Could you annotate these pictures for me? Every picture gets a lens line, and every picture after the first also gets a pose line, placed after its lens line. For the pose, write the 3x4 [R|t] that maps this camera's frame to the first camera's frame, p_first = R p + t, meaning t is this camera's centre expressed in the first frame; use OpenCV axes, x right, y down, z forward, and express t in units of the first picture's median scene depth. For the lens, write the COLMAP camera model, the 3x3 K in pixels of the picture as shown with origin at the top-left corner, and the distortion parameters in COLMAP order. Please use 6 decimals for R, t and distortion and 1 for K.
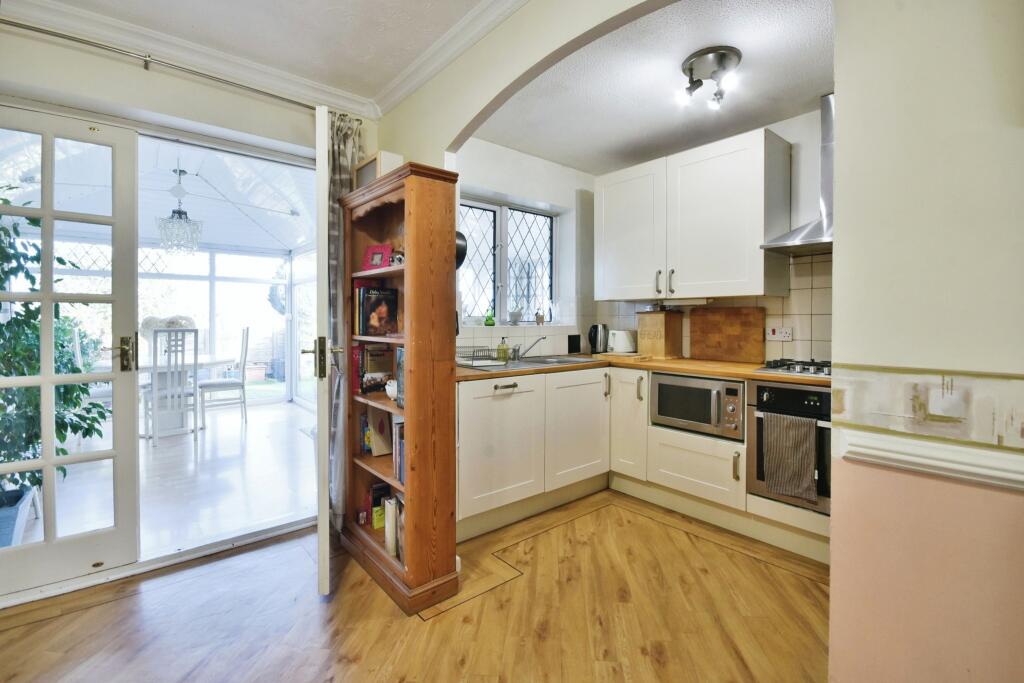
lens RADIAL K [[455.4, 0, 514.4], [0, 455.4, 327.1], [0, 0, 1]] dist [-0.000737, 0.000107]
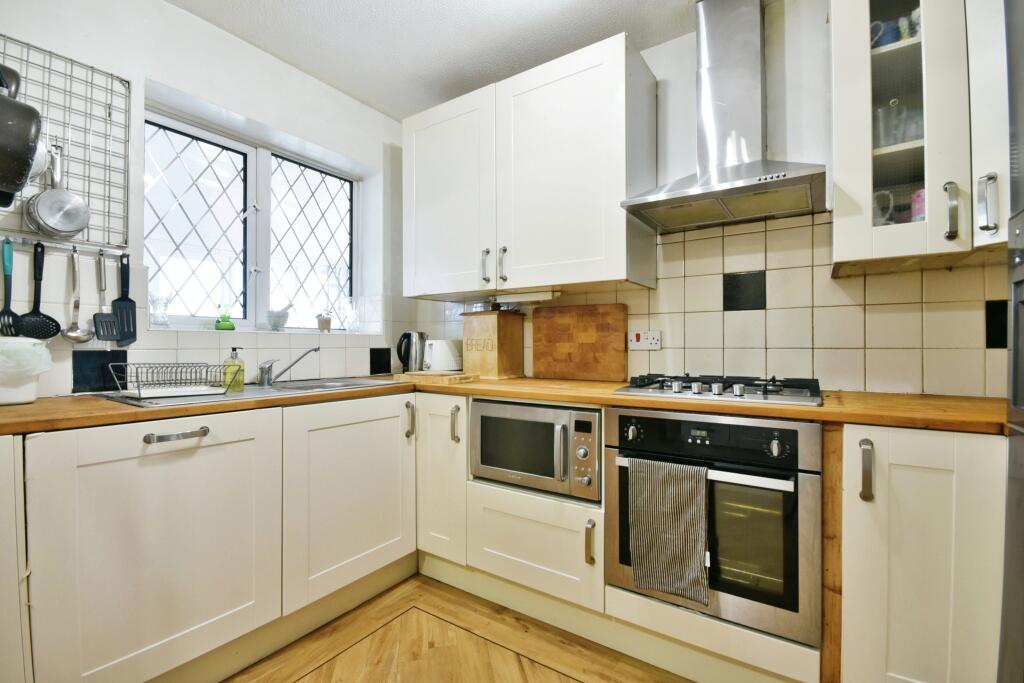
lens RADIAL K [[459.9, 0, 512.3], [0, 459.9, 345.3], [0, 0, 1]] dist [-0.009143, -0.000028]
pose [[0.963406, -0.000697, 0.268045, 0.174310], [0.005089, 0.999864, -0.015692, 0.031925], [-0.267998, 0.016482, 0.963278, 0.336446]]
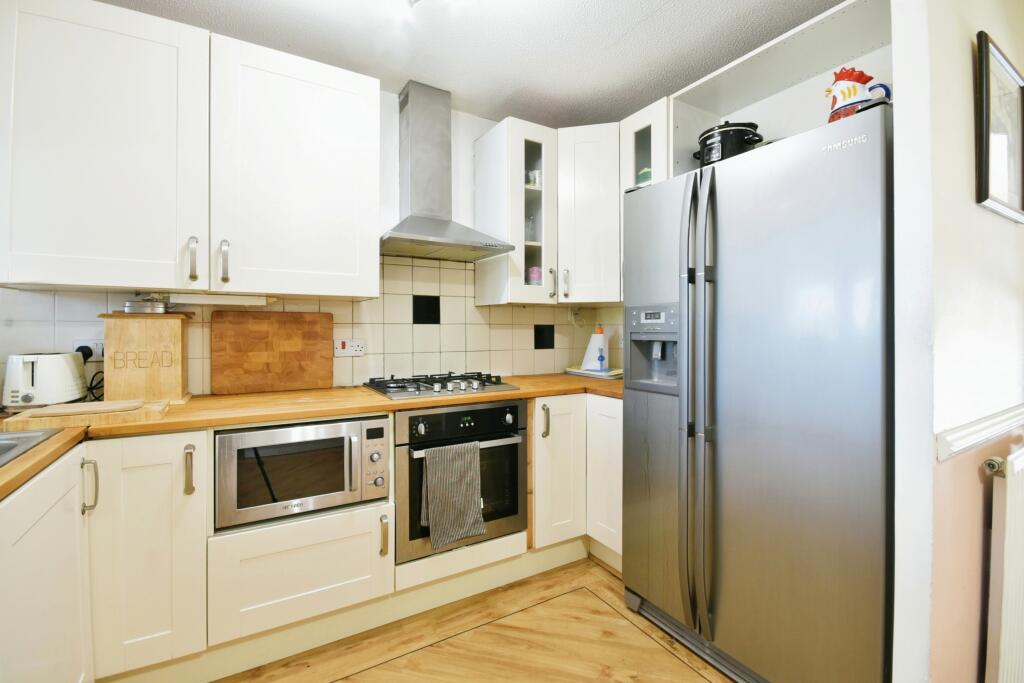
lens RADIAL K [[455.4, 0, 514.4], [0, 455.4, 327.1], [0, 0, 1]] dist [-0.000737, 0.000107]
pose [[0.155938, 0.002392, 0.987764, -0.153214], [0.014127, 0.999889, -0.004652, -0.012463], [-0.987666, 0.014680, 0.155887, 0.565637]]
